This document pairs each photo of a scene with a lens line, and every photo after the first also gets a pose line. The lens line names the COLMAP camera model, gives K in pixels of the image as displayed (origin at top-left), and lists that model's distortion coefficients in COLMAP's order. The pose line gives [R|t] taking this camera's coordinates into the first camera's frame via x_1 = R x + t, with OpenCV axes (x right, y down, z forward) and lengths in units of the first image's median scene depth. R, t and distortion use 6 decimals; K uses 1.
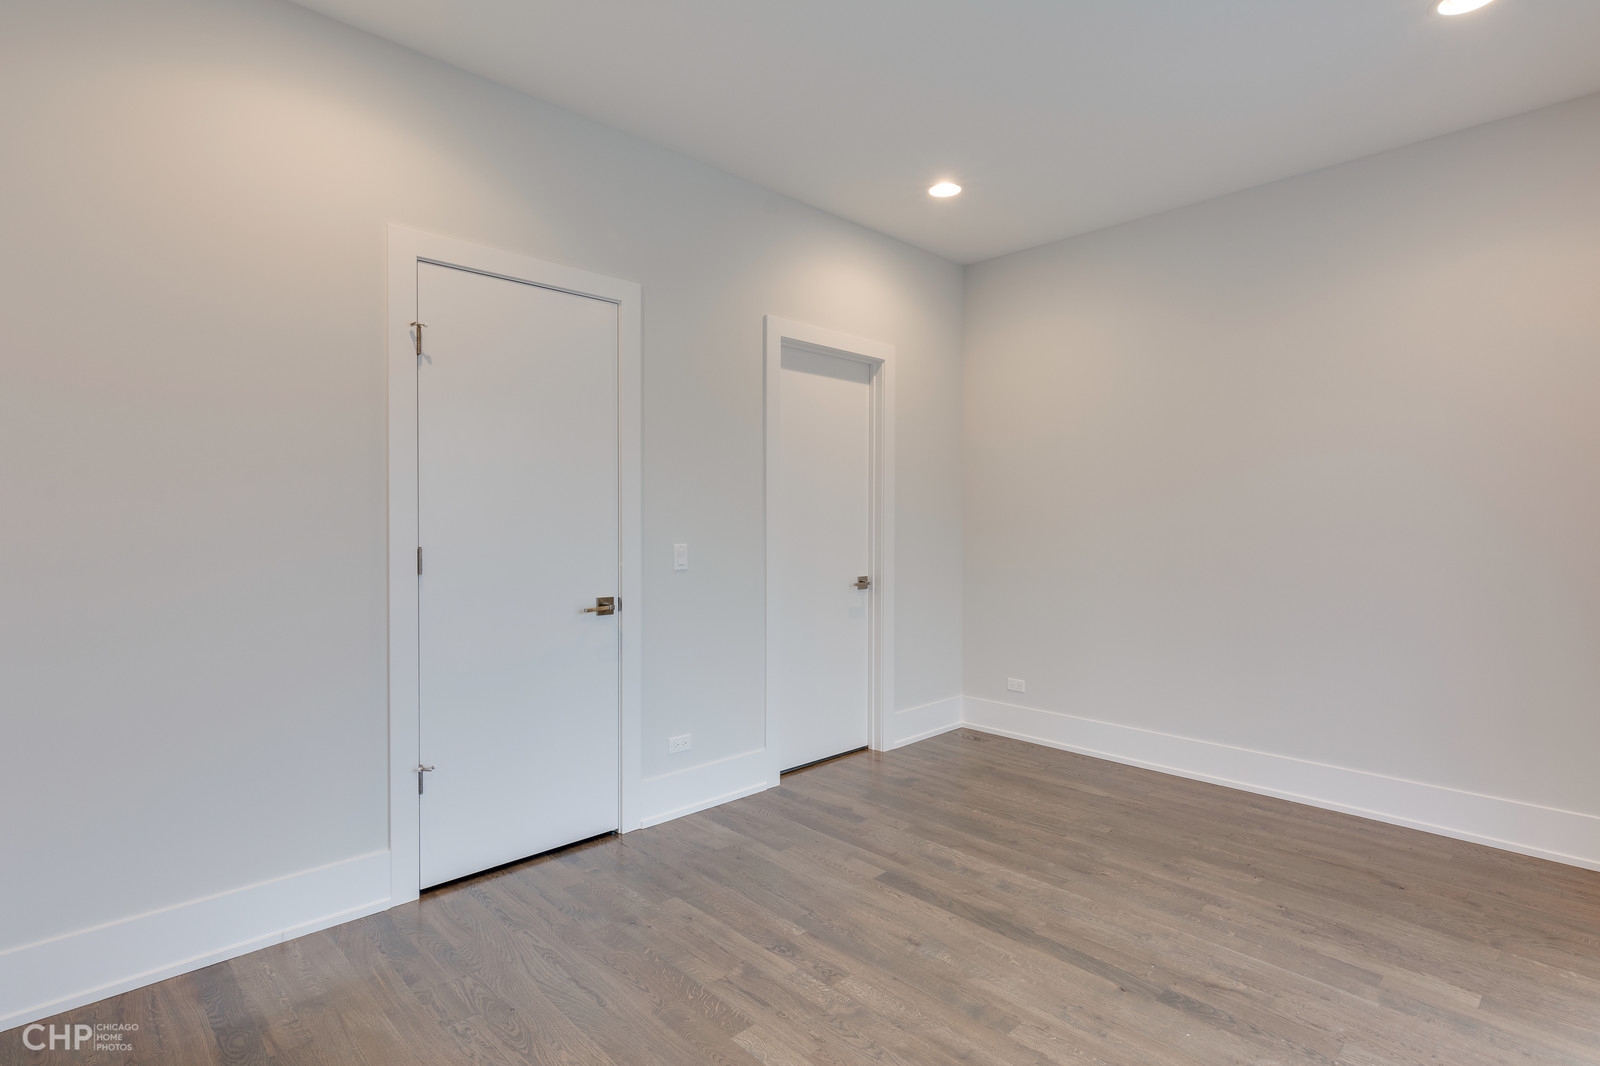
lens RADIAL K [[782.8, 0, 806.3], [0, 782.8, 526.8], [0, 0, 1]] dist [0.005534, 0.000623]
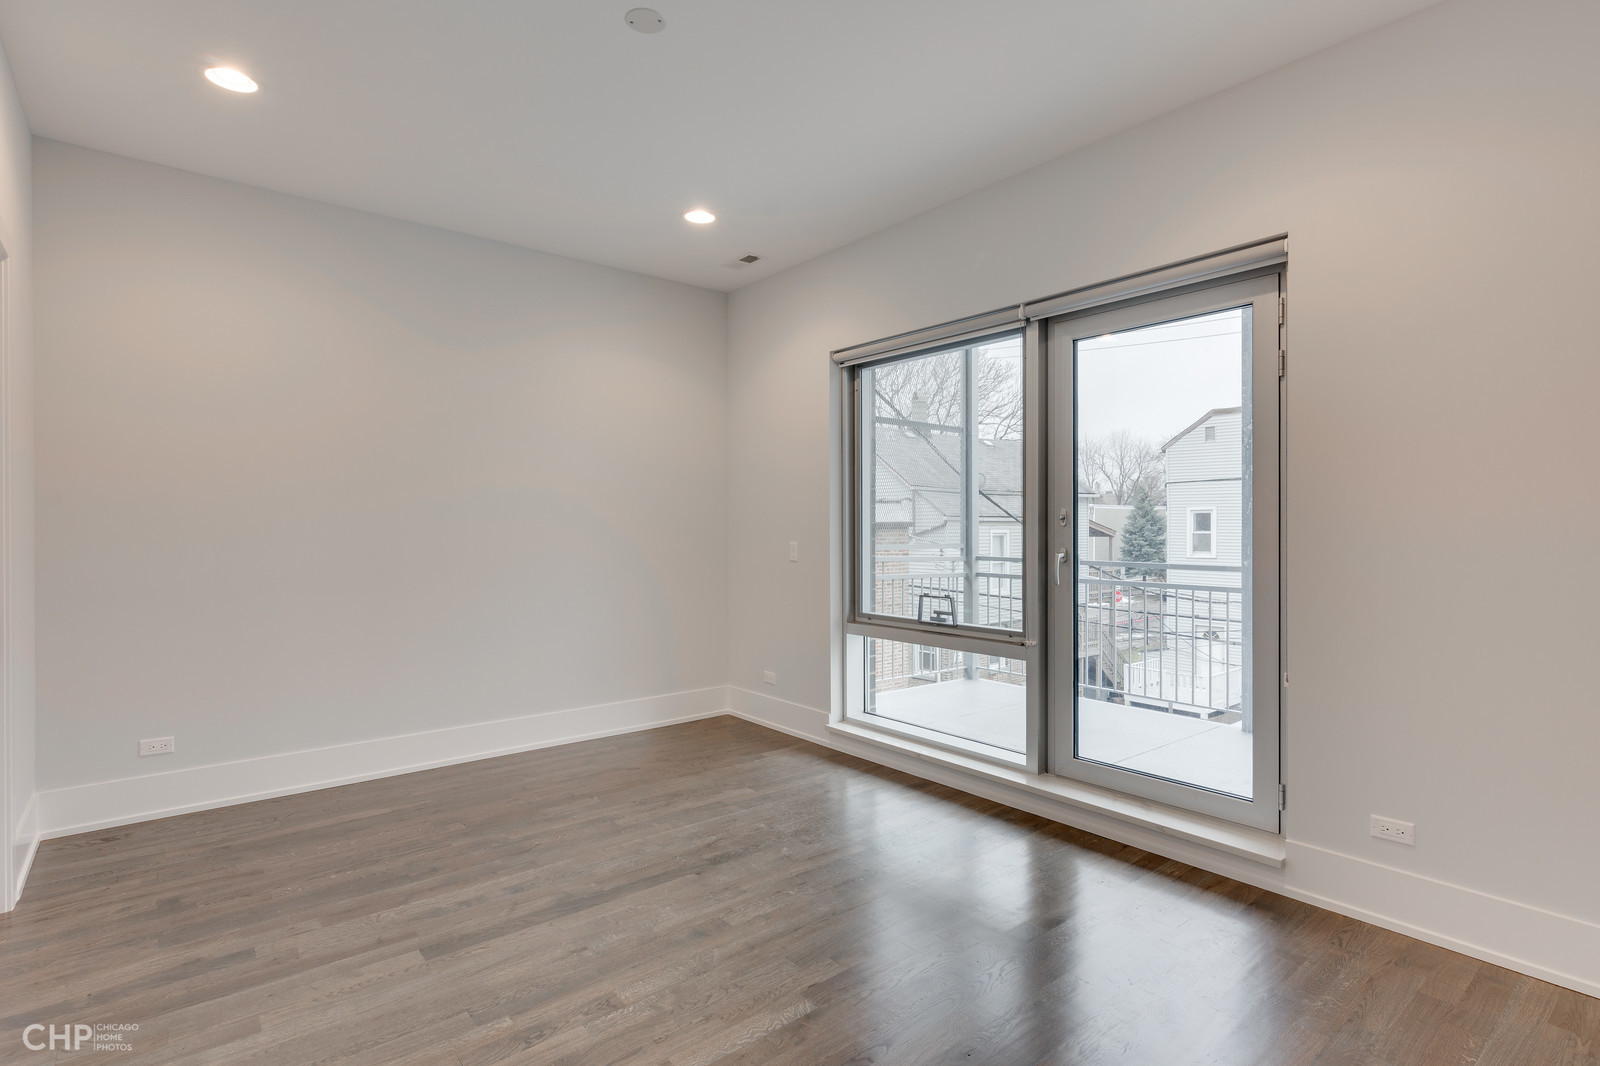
lens RADIAL K [[782.8, 0, 806.2], [0, 782.8, 531.4], [0, 0, 1]] dist [0.005534, 0.000623]
pose [[0.089540, -0.005738, 0.995967, -0.672228], [0.007960, 0.999956, 0.005045, -0.001668], [-0.995951, 0.007477, 0.089582, 0.508730]]
